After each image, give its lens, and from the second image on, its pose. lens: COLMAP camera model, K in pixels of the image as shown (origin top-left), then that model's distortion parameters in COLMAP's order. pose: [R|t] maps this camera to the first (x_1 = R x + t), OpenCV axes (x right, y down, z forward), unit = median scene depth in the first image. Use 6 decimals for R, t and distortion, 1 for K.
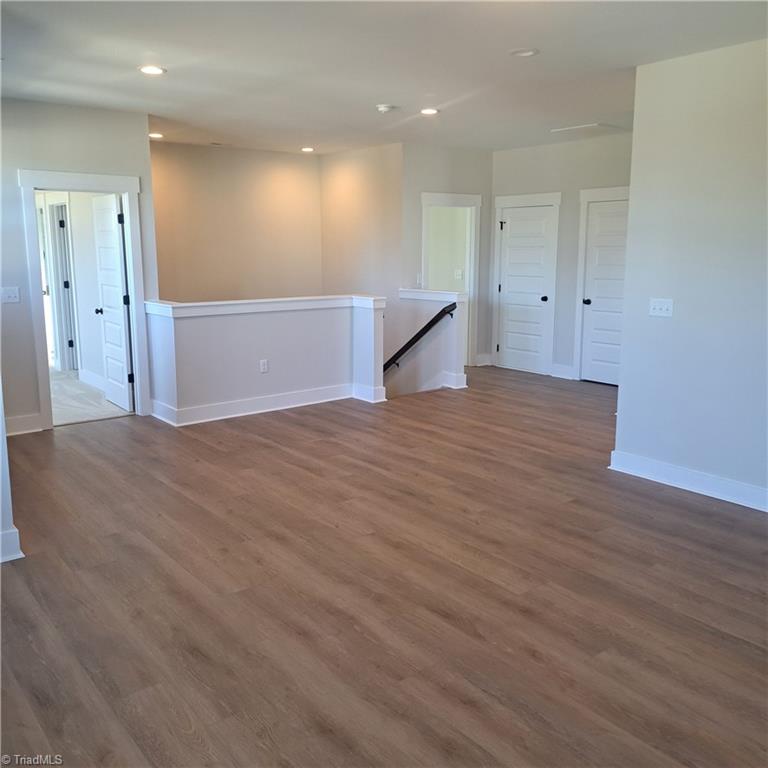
lens RADIAL K [[750.0, 0, 383.7], [0, 750.0, 383.3], [0, 0, 1]] dist [0.043754, 0.000000]
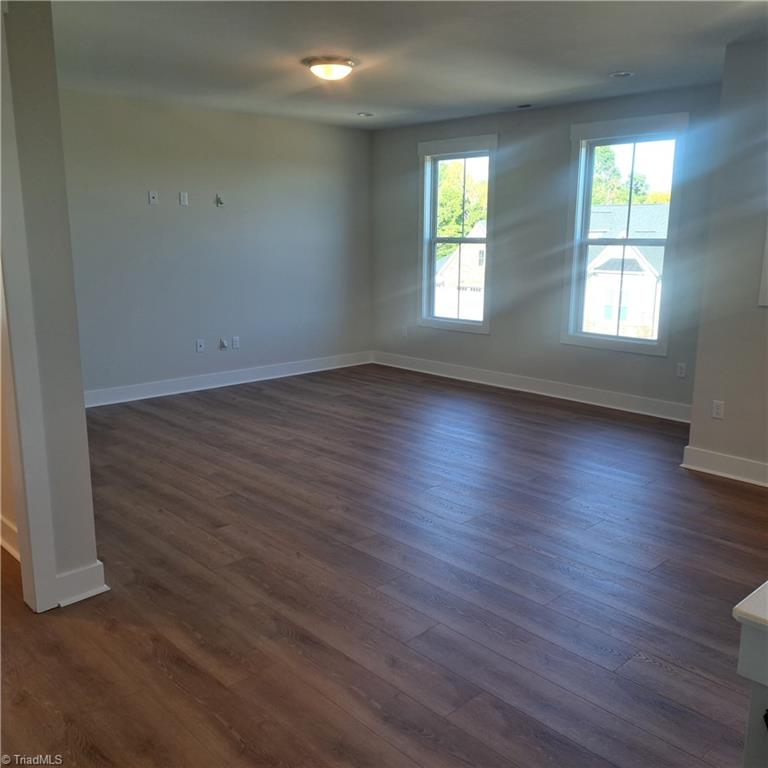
lens RADIAL K [[750.0, 0, 383.6], [0, 750.0, 384.1], [0, 0, 1]] dist [0.043754, 0.000000]
pose [[-0.996330, 0.019170, -0.083426, 0.149717], [-0.014519, 0.922635, 0.385400, -0.379162], [0.084360, 0.385196, -0.918971, 1.973898]]
